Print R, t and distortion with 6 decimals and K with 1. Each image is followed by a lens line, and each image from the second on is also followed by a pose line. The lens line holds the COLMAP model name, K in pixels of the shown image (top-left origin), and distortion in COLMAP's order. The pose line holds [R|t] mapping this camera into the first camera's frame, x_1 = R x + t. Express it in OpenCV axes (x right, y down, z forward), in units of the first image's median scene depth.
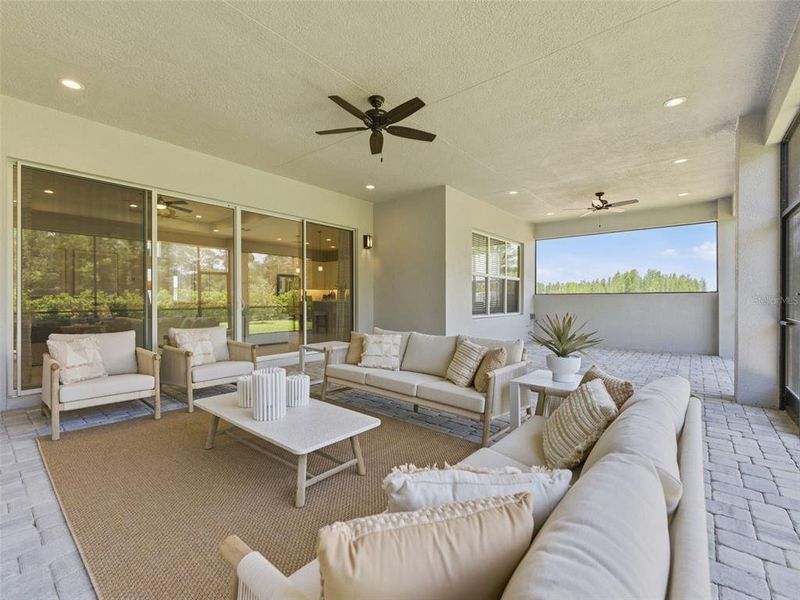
lens RADIAL K [[358.2, 0, 398.7], [0, 358.2, 296.8], [0, 0, 1]] dist [-0.002029, 0.000141]
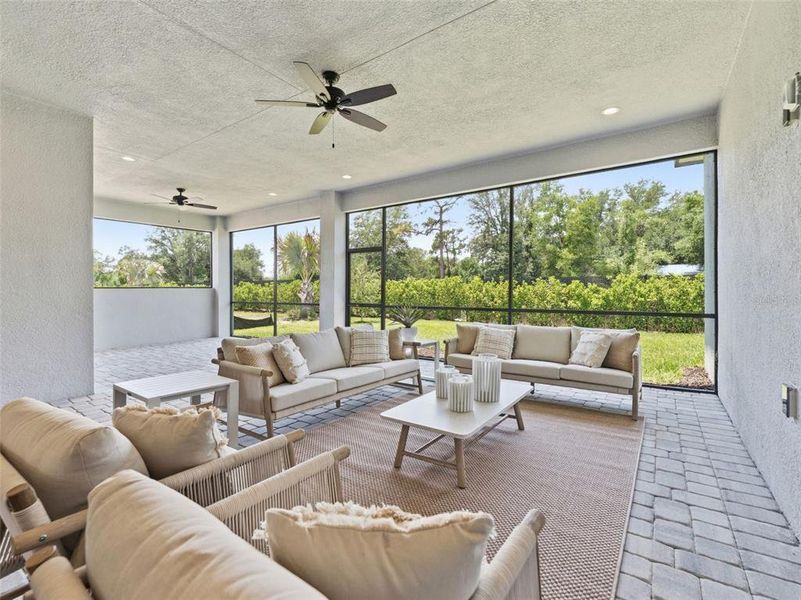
lens RADIAL K [[368.3, 0, 399.4], [0, 368.3, 292.8], [0, 0, 1]] dist [0.002153, 0.000474]
pose [[-0.075703, -0.005215, 0.997117, -0.601424], [0.000168, 0.999986, 0.005242, -0.004087], [-0.997130, 0.000565, -0.075701, 0.545523]]
